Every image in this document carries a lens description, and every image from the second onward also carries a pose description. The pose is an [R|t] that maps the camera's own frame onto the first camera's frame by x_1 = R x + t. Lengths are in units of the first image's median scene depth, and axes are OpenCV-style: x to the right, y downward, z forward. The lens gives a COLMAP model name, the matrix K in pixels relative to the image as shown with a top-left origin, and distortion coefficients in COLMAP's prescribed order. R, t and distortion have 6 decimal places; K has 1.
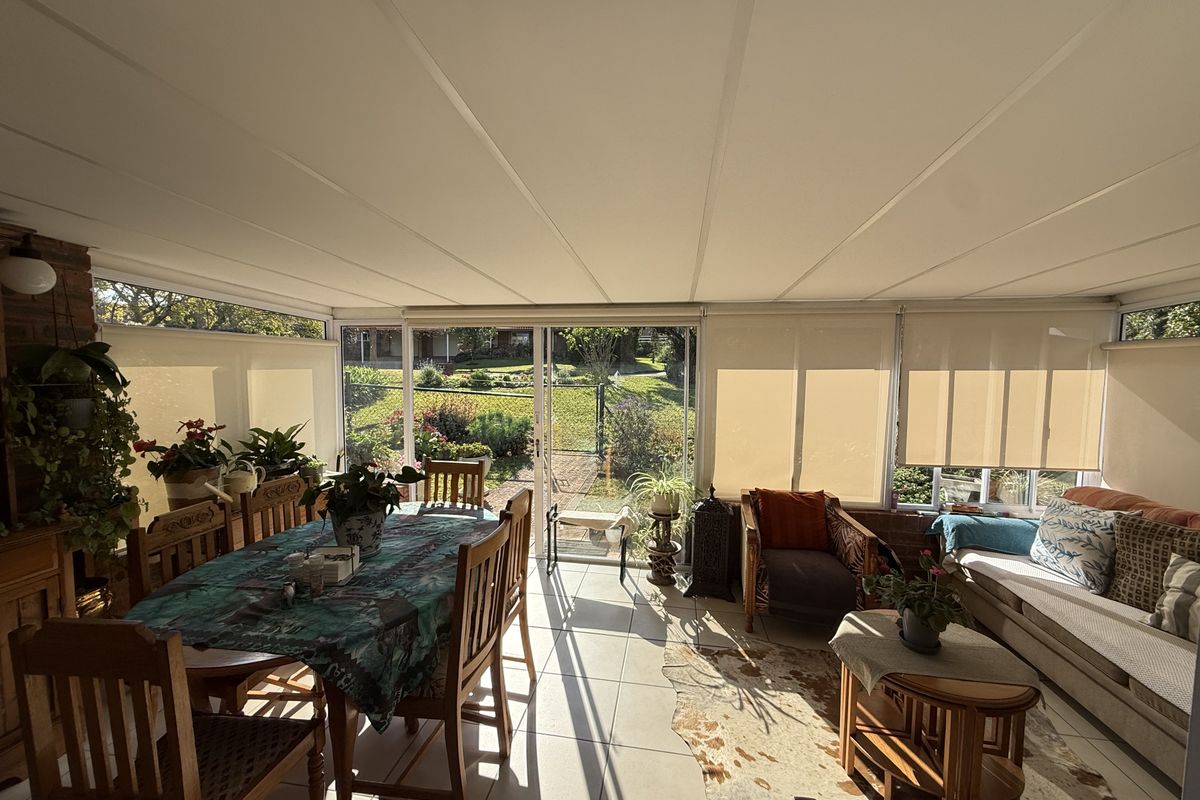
lens RADIAL K [[472.6, 0, 606.5], [0, 472.6, 405.2], [0, 0, 1]] dist [0.000318, 0.000085]
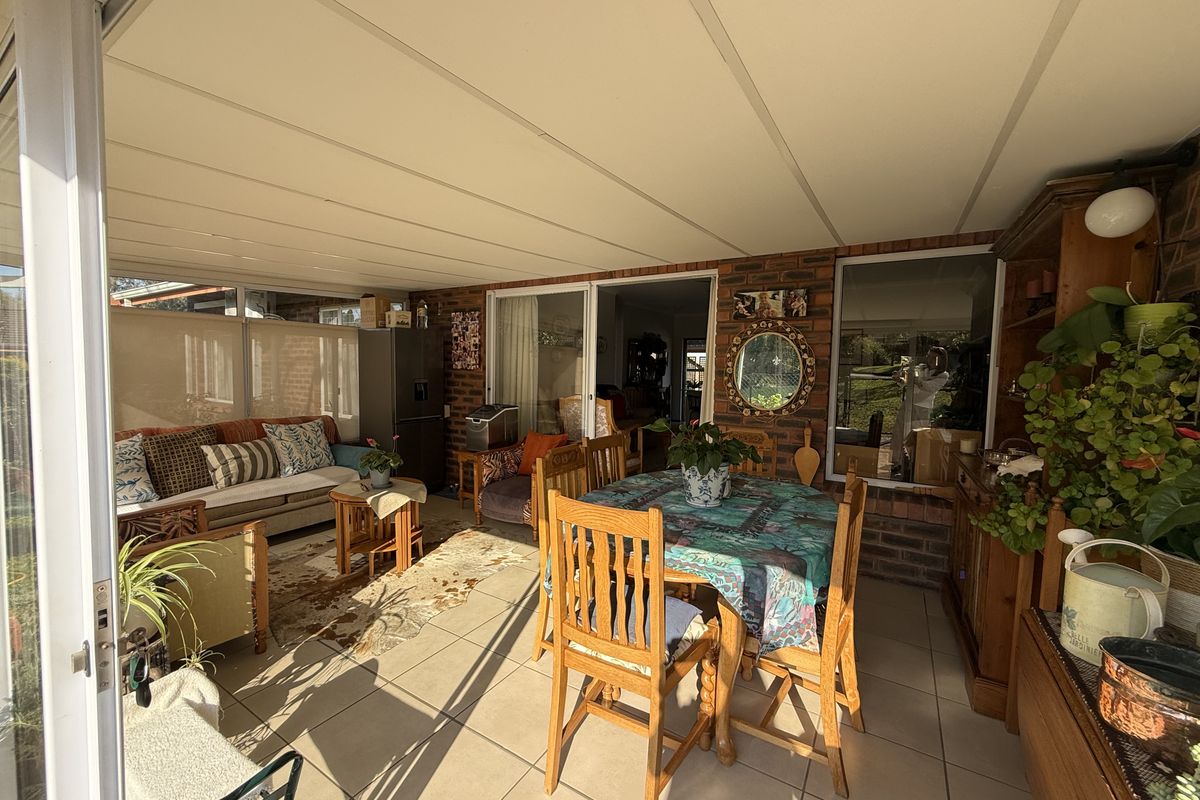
lens RADIAL K [[472.6, 0, 603.0], [0, 472.6, 396.4], [0, 0, 1]] dist [0.000318, 0.000085]
pose [[-0.916211, -0.048905, 0.397701, -0.599943], [0.009105, 0.989727, 0.142682, -0.060710], [-0.400593, 0.134348, -0.906353, 1.662199]]
